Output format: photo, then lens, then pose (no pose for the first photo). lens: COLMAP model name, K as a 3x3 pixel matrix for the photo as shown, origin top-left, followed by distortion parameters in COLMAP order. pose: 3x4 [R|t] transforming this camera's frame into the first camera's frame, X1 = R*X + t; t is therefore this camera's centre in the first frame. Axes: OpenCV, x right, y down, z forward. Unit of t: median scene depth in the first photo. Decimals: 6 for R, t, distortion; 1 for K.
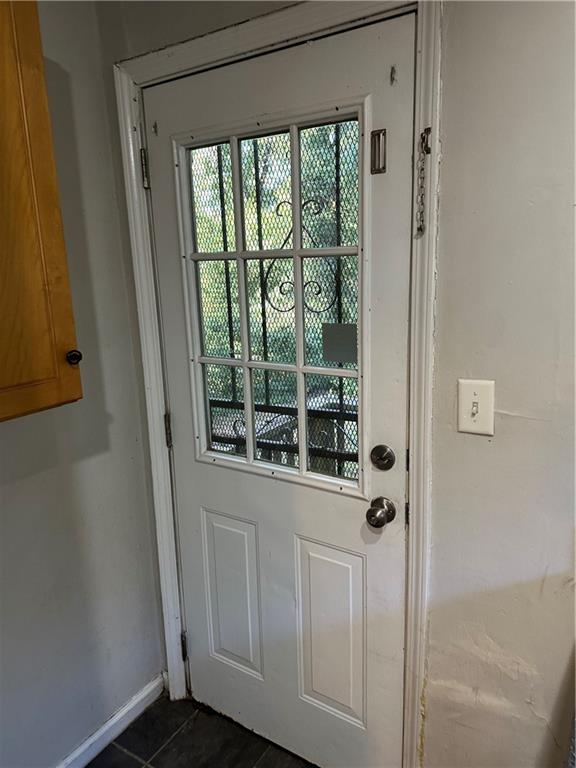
lens RADIAL K [[537.3, 0, 287.5], [0, 537.3, 384.2], [0, 0, 1]] dist [0.005102, -0.000331]
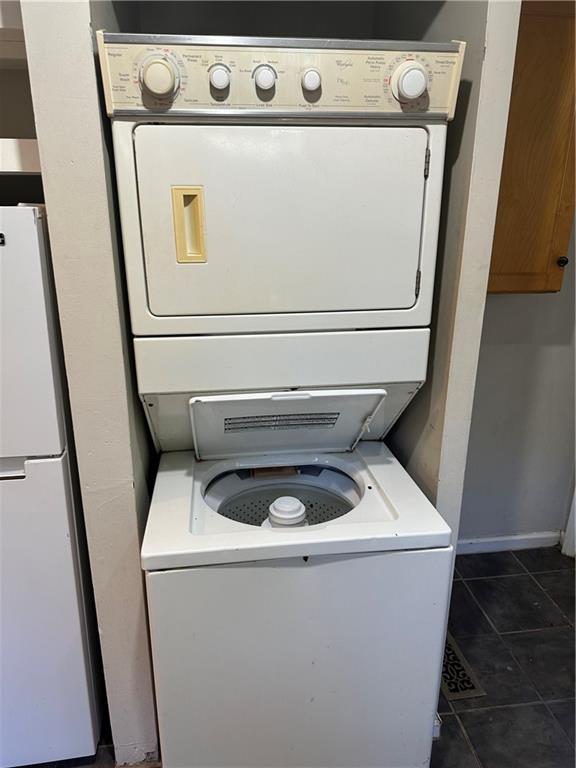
lens RADIAL K [[537.3, 0, 286.1], [0, 537.3, 383.0], [0, 0, 1]] dist [0.005102, -0.000331]
pose [[0.647293, 0.275646, -0.710655, 0.265912], [-0.190388, 0.961239, 0.199428, 0.123248], [0.738081, 0.006212, 0.674684, -0.585790]]
